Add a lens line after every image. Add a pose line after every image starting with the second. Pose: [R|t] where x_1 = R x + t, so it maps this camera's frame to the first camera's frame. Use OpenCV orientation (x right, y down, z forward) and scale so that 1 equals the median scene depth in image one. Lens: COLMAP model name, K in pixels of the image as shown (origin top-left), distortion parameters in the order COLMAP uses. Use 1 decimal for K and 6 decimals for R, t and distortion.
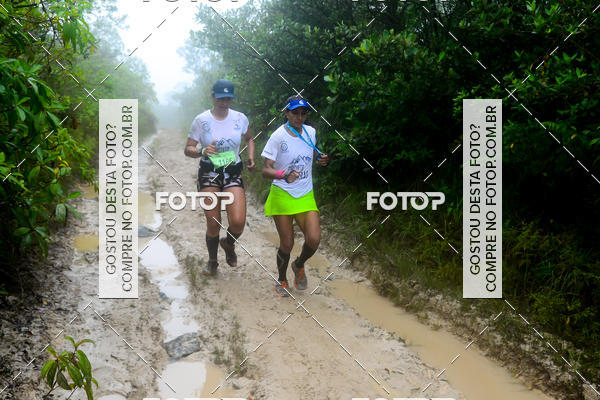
lens RADIAL K [[644.7, 0, 308.1], [0, 644.7, 208.4], [0, 0, 1]] dist [0.021530, 0.000000]
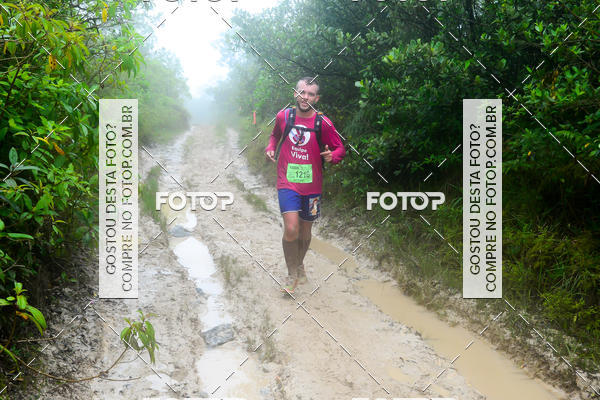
lens RADIAL K [[693.3, 0, 310.5], [0, 693.3, 208.8], [0, 0, 1]] dist [0.030041, 0.000000]
pose [[0.998457, 0.007856, -0.054963, 0.022556], [-0.007782, 0.999969, 0.001545, -0.005597], [0.054973, -0.001115, 0.998487, -0.149143]]
